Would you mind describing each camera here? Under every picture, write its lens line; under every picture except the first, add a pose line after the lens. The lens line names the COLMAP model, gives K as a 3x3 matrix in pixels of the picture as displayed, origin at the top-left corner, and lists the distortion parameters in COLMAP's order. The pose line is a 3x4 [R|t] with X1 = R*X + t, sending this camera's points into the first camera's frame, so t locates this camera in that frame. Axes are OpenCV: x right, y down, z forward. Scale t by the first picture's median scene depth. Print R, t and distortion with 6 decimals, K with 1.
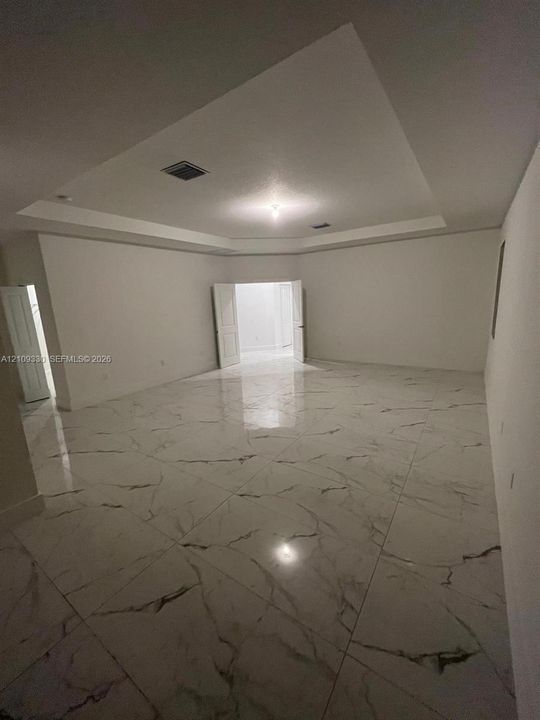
lens RADIAL K [[291.4, 0, 275.1], [0, 291.4, 360.0], [0, 0, 1]] dist [0.001058, -0.000340]
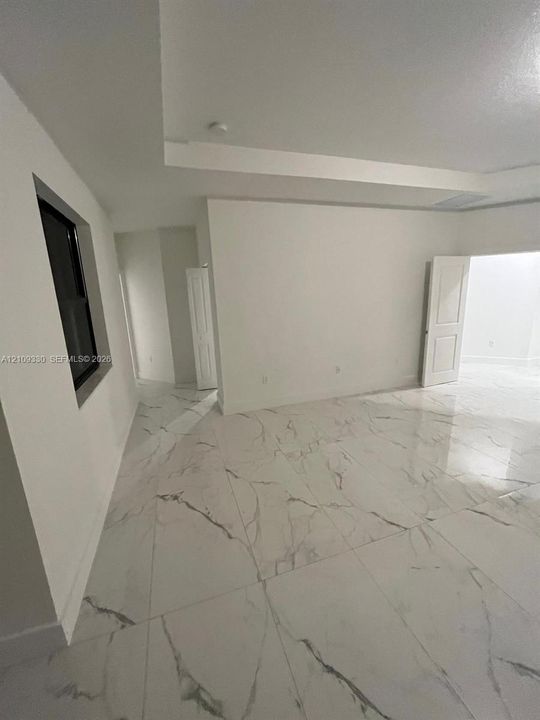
lens RADIAL K [[291.4, 0, 272.0], [0, 291.4, 356.0], [0, 0, 1]] dist [0.001058, -0.000340]
pose [[0.788403, 0.150331, -0.596508, -0.076039], [-0.124219, 0.988610, 0.084968, -0.056875], [0.602487, 0.007108, 0.798097, 0.279023]]
